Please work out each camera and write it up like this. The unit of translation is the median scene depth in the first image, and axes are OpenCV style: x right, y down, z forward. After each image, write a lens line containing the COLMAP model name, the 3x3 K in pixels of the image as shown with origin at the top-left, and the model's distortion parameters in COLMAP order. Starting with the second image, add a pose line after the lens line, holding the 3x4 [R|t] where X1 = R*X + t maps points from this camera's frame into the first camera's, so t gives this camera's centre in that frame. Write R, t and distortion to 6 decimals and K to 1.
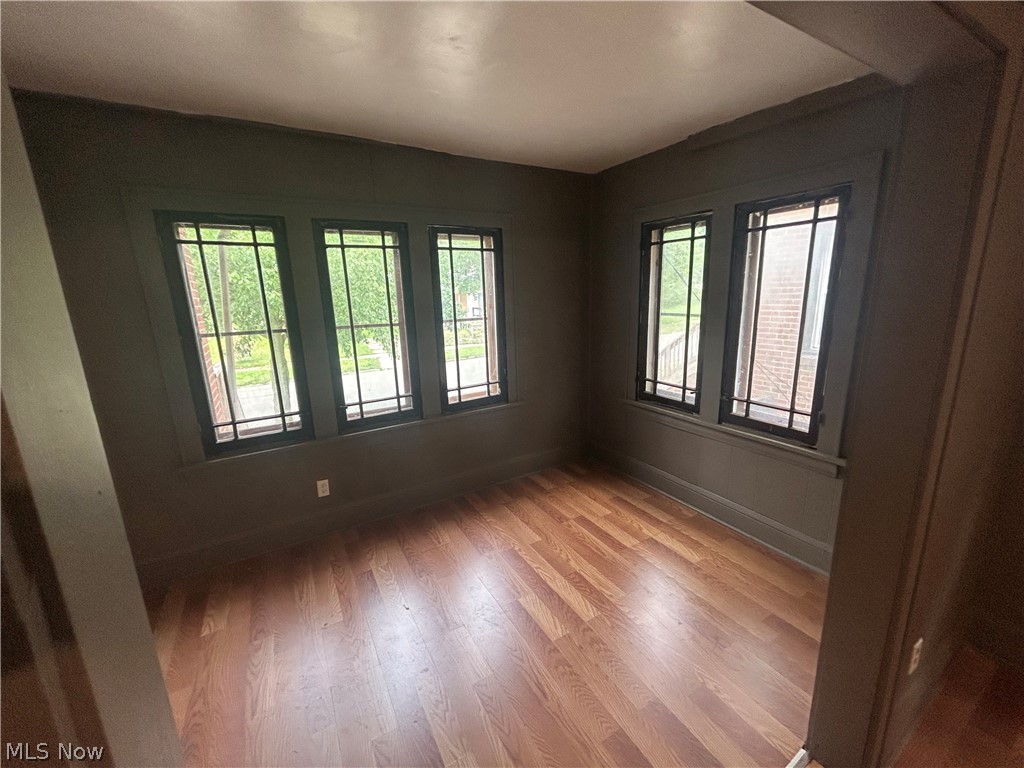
lens RADIAL K [[400.4, 0, 511.9], [0, 400.4, 381.1], [0, 0, 1]] dist [-0.013175, 0.000176]
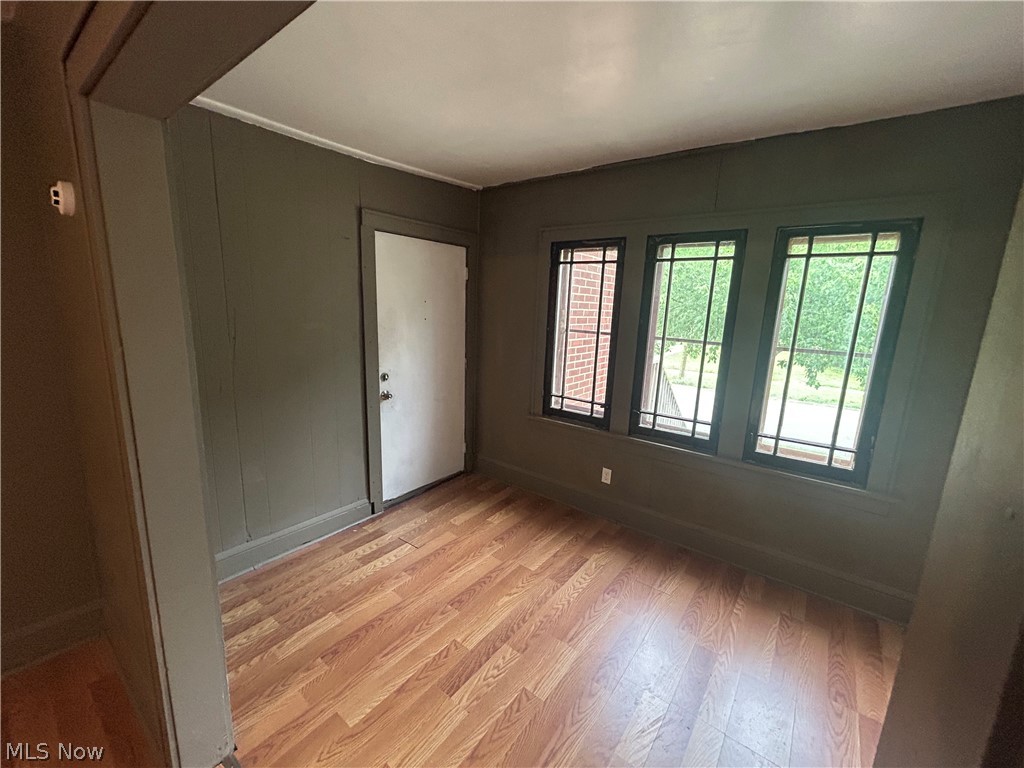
lens RADIAL K [[412.4, 0, 513.2], [0, 412.4, 383.6], [0, 0, 1]] dist [-0.001769, 0.000260]
pose [[0.382255, 0.218516, -0.897848, 0.384030], [-0.248797, 0.960095, 0.127741, -0.059869], [0.889933, 0.174552, 0.421367, 0.218466]]
